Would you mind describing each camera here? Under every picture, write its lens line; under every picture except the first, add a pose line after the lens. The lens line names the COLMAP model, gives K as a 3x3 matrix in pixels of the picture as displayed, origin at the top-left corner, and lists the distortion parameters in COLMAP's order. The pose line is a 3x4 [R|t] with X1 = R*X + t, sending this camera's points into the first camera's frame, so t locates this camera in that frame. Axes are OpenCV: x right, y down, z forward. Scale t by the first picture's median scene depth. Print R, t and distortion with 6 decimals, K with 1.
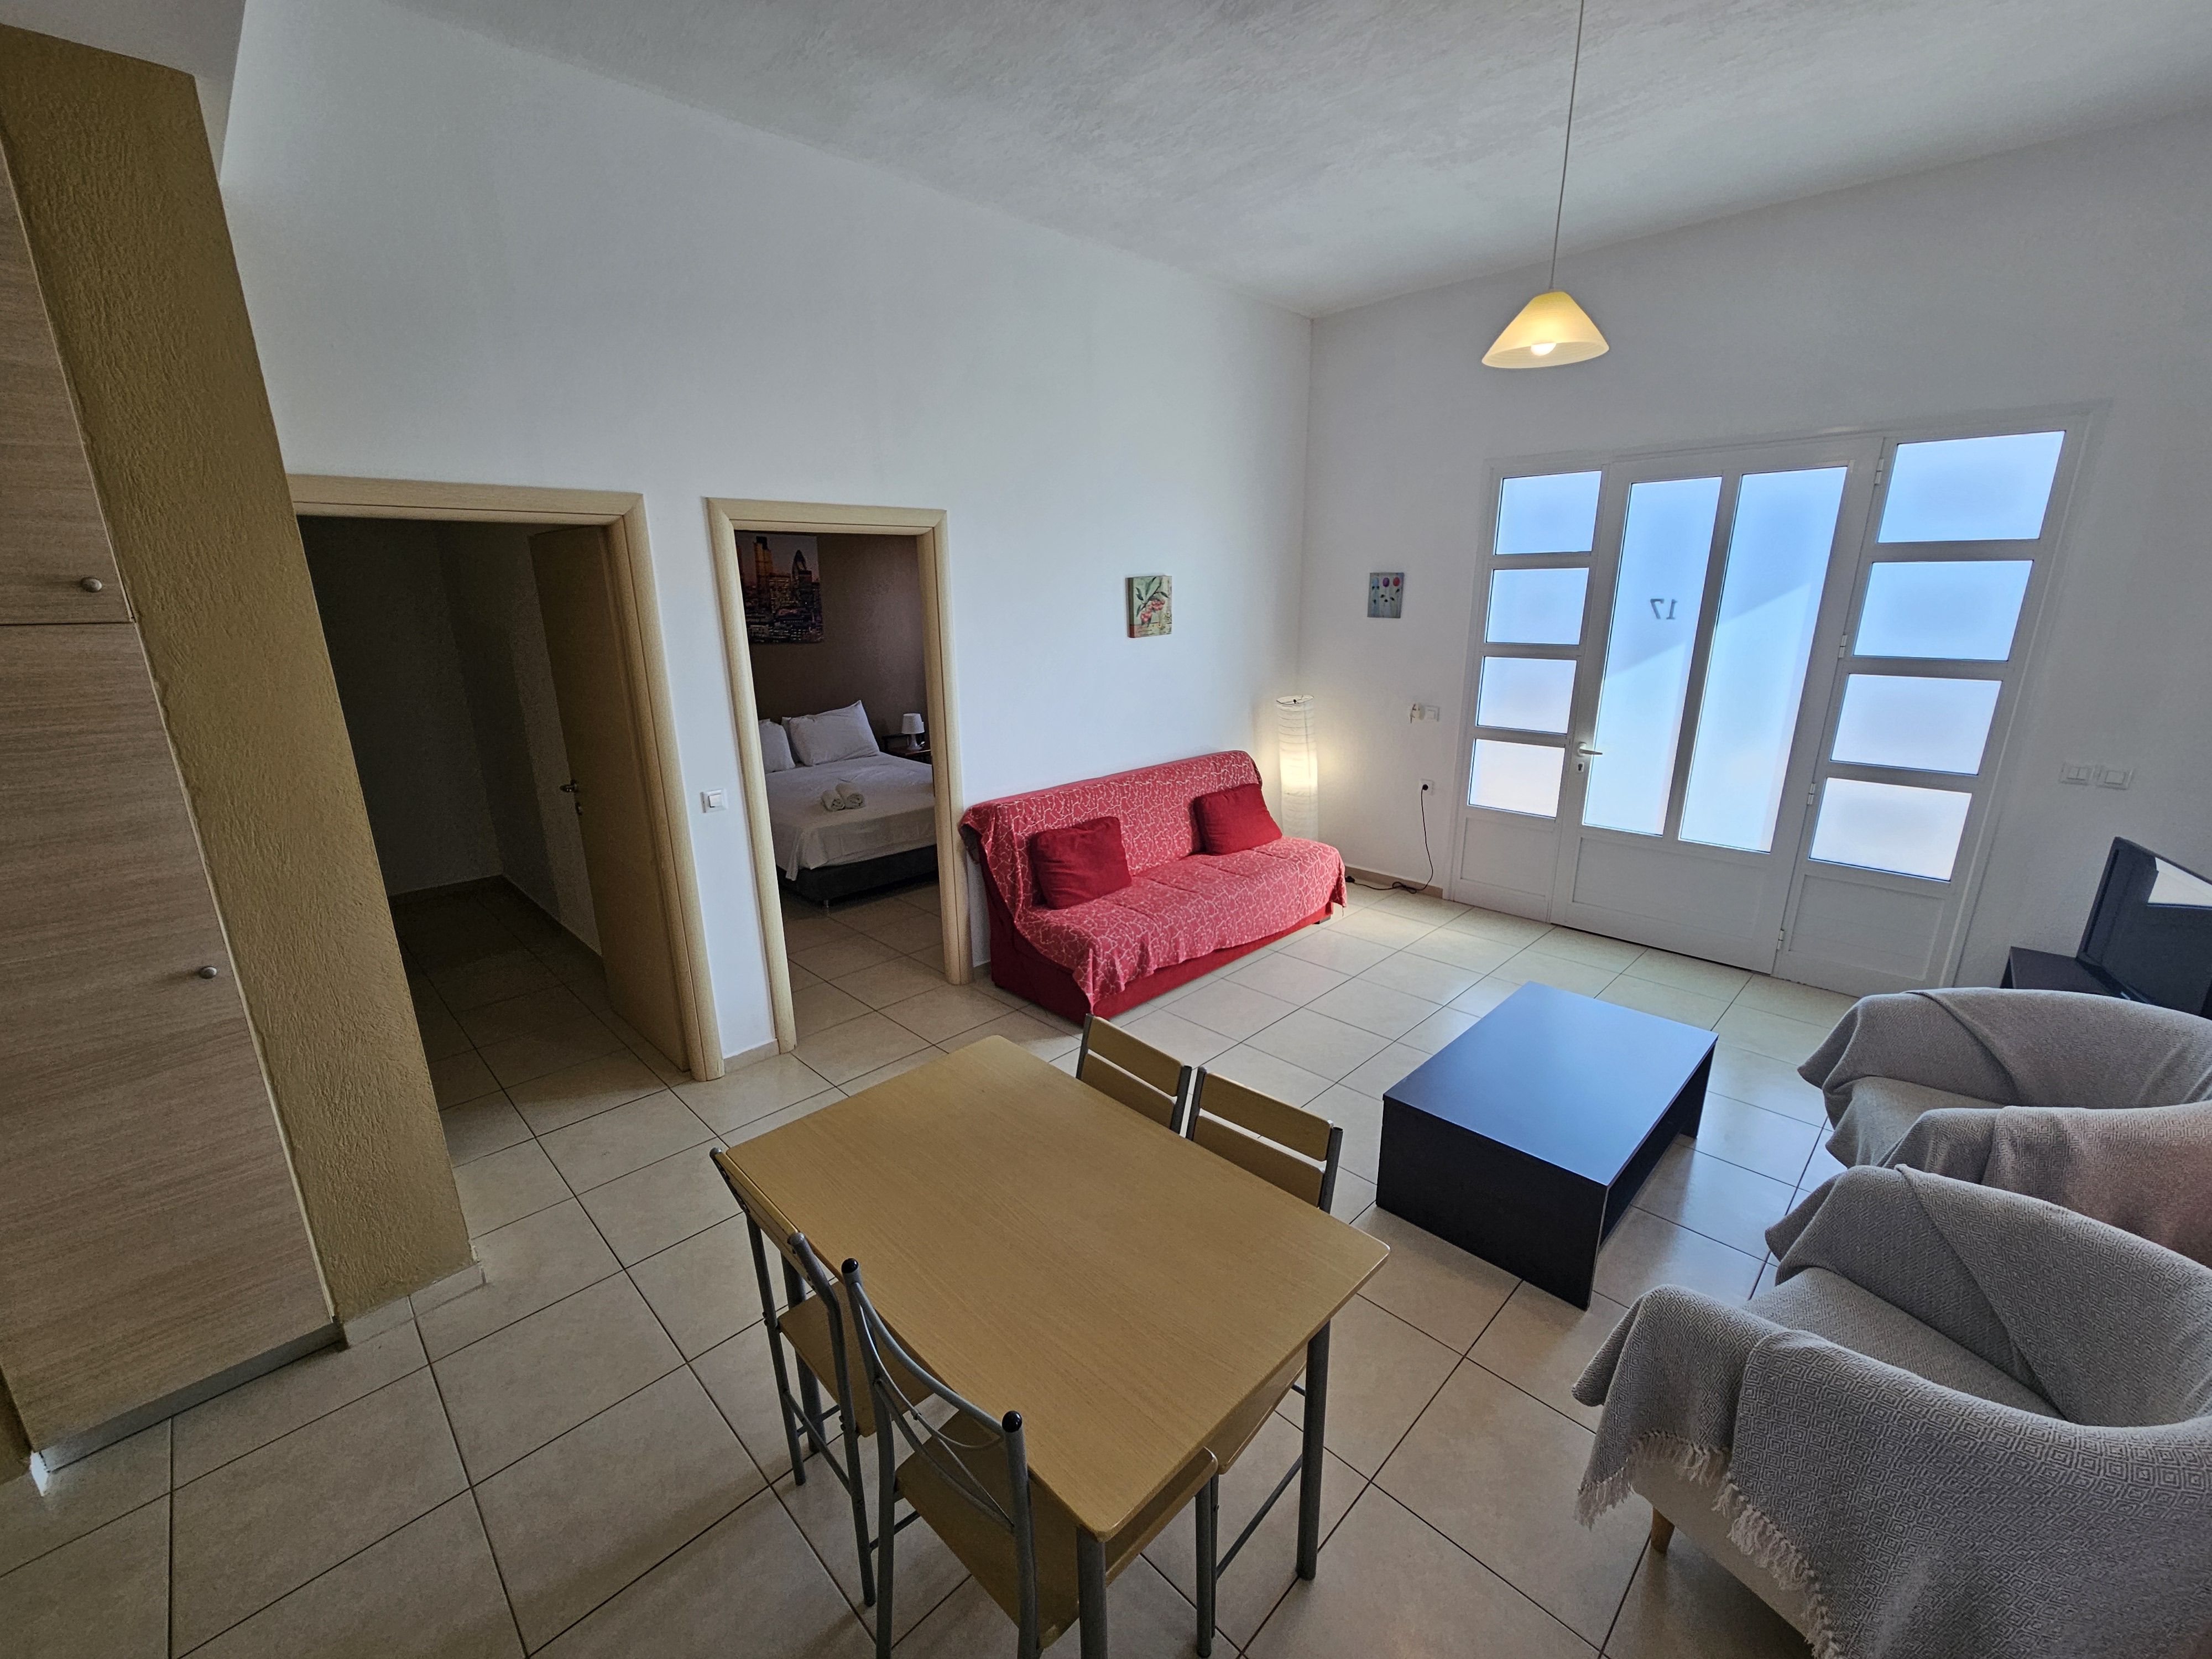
lens RADIAL K [[901.6, 0, 1103.6], [0, 901.6, 842.6], [0, 0, 1]] dist [0.001411, 0.000020]
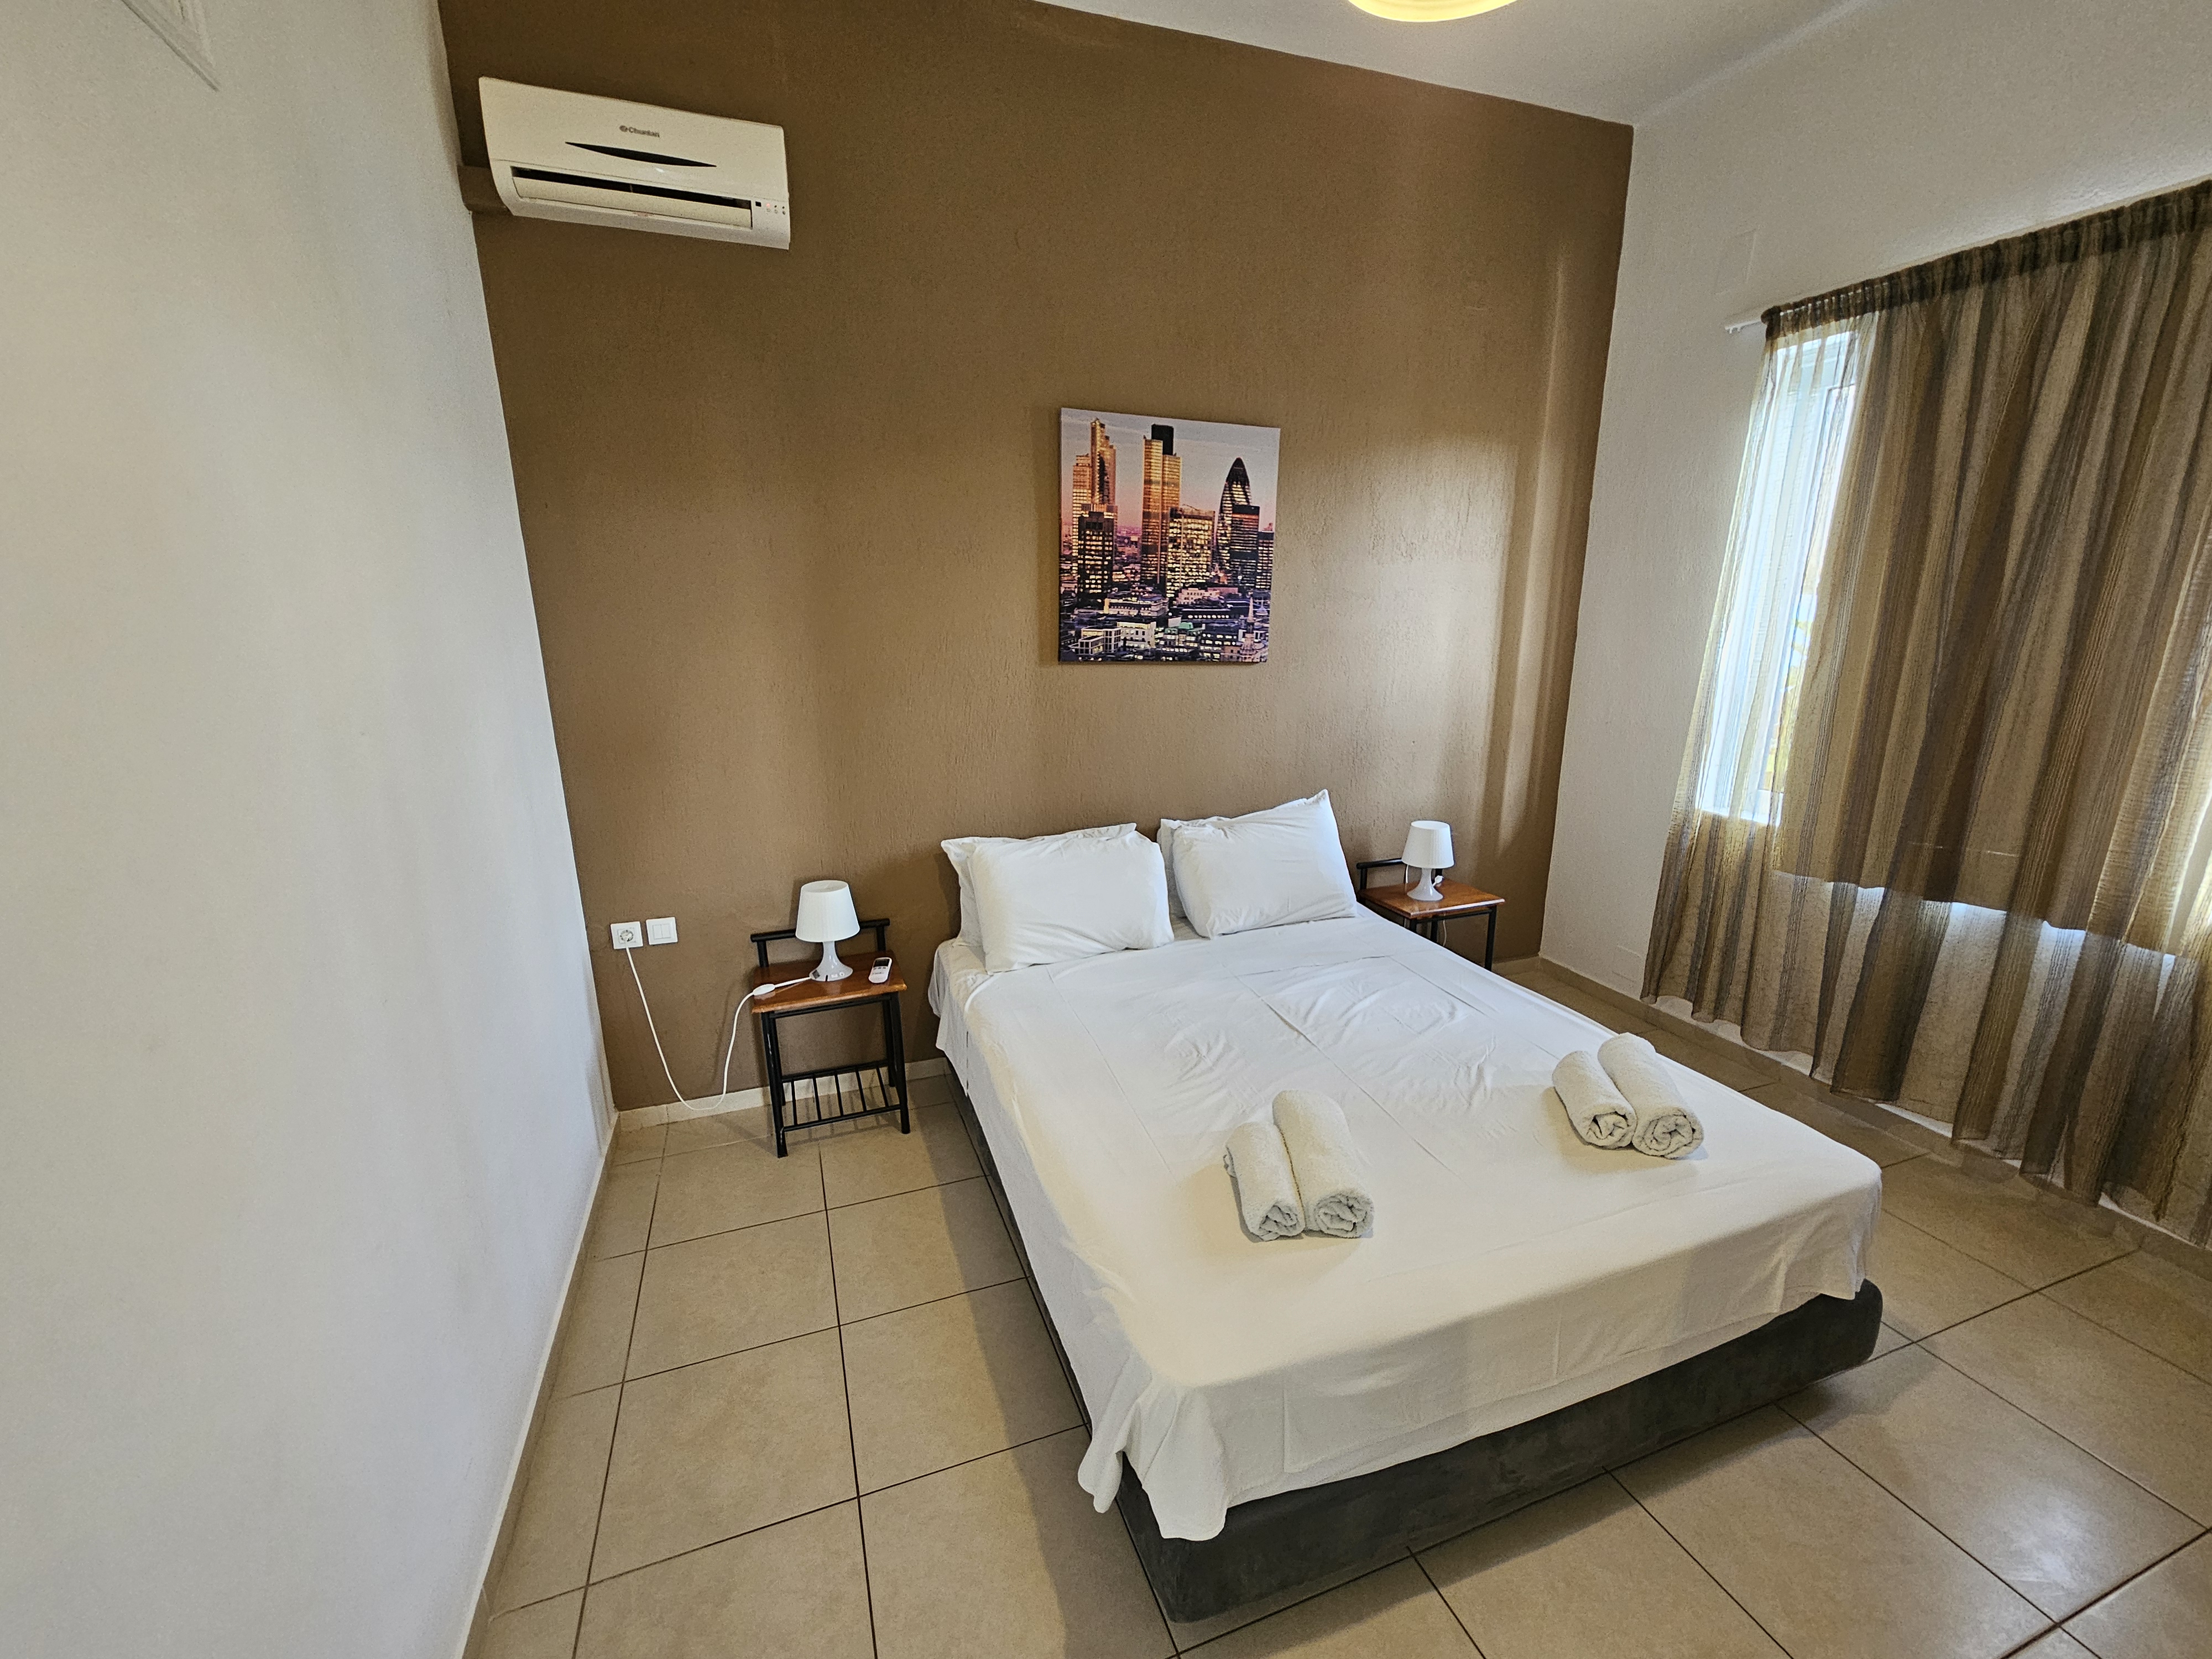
lens RADIAL K [[901.6, 0, 1103.6], [0, 901.6, 842.6], [0, 0, 1]] dist [0.001411, 0.000020]
pose [[0.907594, 0.106026, -0.406241, -0.194634], [-0.117185, 0.993107, -0.002611, -0.124219], [0.403164, 0.049975, 0.913762, 0.566634]]
